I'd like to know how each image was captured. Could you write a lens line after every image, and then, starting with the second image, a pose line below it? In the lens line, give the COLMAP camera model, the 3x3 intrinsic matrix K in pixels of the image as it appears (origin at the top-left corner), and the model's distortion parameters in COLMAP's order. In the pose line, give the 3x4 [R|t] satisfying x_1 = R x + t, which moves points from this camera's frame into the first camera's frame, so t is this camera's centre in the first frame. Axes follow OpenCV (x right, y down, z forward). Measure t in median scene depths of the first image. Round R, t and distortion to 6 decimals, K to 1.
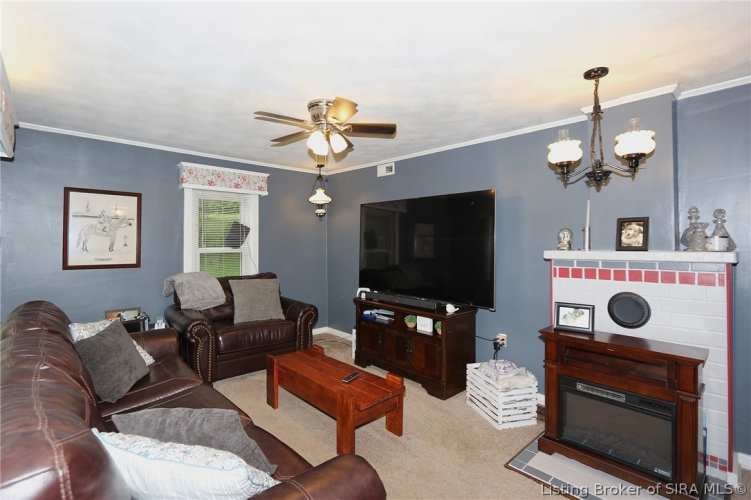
lens RADIAL K [[365.4, 0, 377.2], [0, 365.4, 240.6], [0, 0, 1]] dist [0.000277, 0.000000]
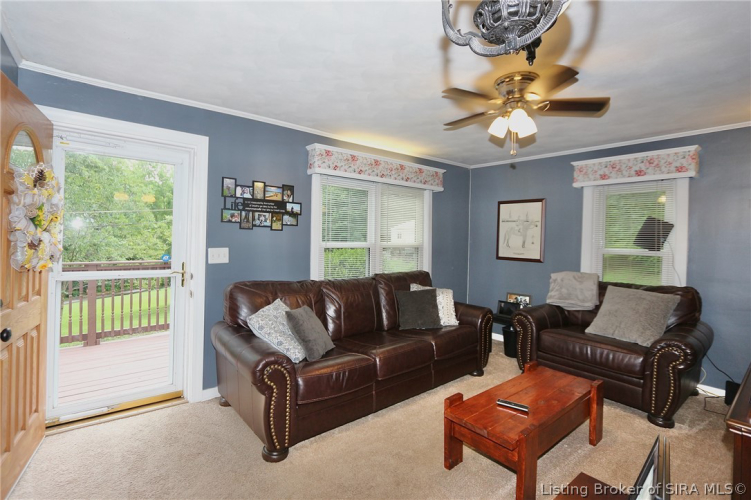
lens RADIAL K [[351.3, 0, 374.2], [0, 351.3, 238.7], [0, 0, 1]] dist [-0.005508, -0.000649]
pose [[-0.056124, 0.004429, -0.998414, 0.496731], [-0.010711, 0.999930, 0.005038, -0.002919], [0.998366, 0.010977, -0.056073, 0.549480]]
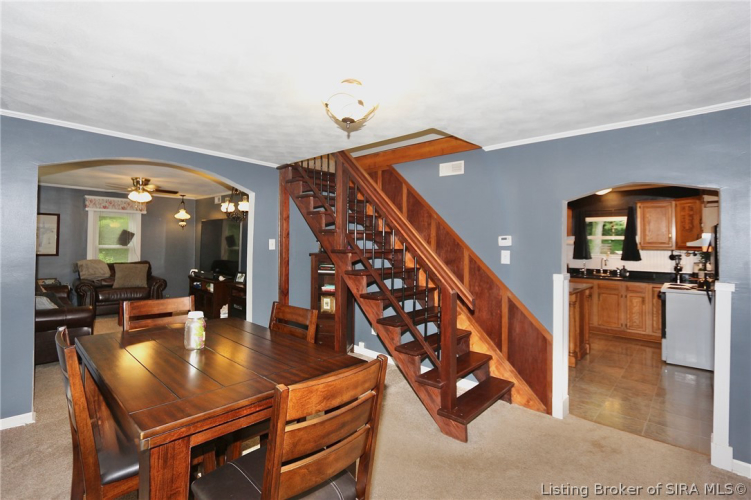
lens RADIAL K [[351.3, 0, 374.2], [0, 351.3, 238.7], [0, 0, 1]] dist [-0.005508, -0.000649]
pose [[0.997514, 0.013696, 0.069120, 0.760352], [-0.013440, 0.999901, -0.004161, -0.023749], [-0.069170, 0.003222, 0.997600, -0.792563]]
